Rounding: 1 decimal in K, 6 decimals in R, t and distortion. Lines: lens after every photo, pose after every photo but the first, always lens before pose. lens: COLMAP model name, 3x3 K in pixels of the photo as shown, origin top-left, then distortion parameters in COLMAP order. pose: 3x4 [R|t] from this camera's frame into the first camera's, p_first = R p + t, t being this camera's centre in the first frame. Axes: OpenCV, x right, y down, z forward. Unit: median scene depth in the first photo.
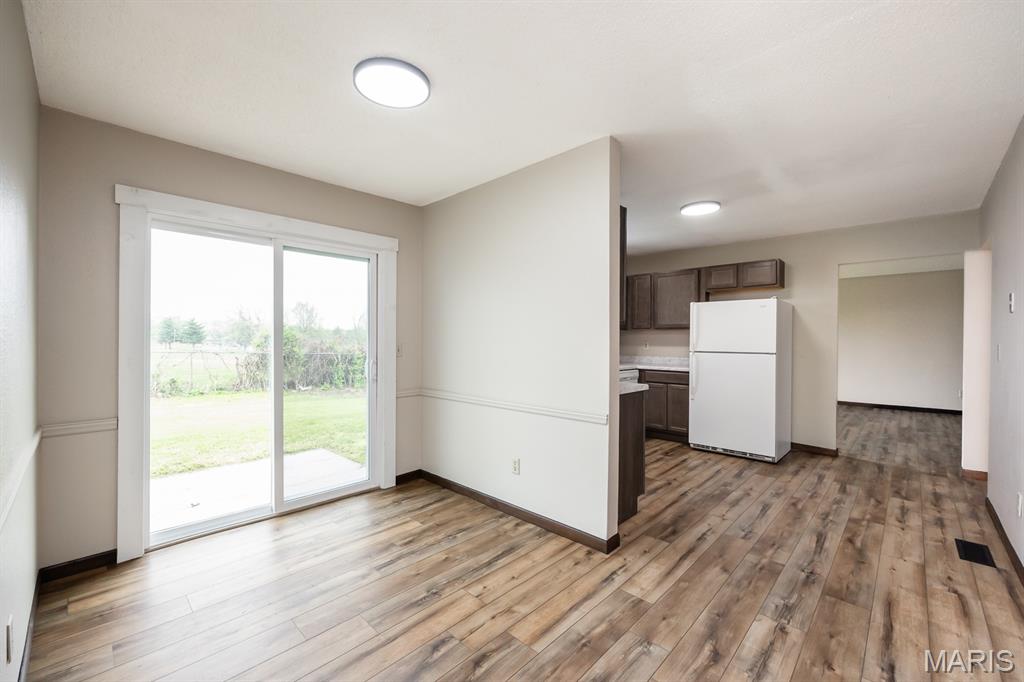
lens RADIAL K [[421.5, 0, 512.2], [0, 421.5, 341.5], [0, 0, 1]] dist [0.004294, 0.000112]
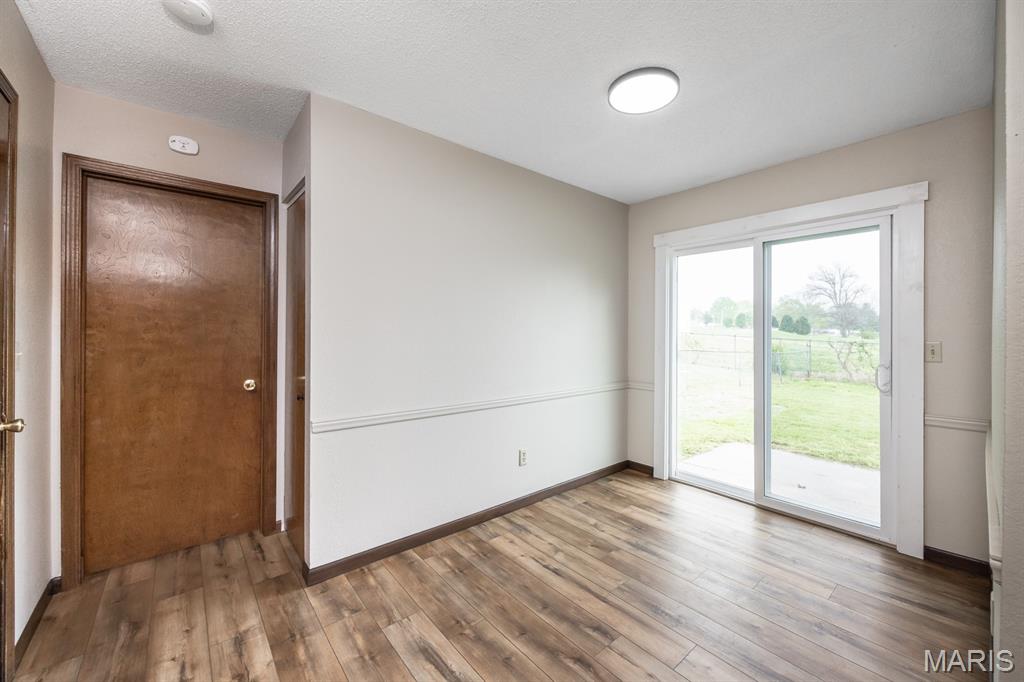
lens RADIAL K [[396.8, 0, 515.9], [0, 396.8, 333.3], [0, 0, 1]] dist [-0.000361, 0.000101]
pose [[-0.101118, -0.000296, -0.994874, 0.481032], [-0.006702, 0.999977, 0.000383, -0.005140], [0.994852, 0.006706, -0.101118, 0.524186]]
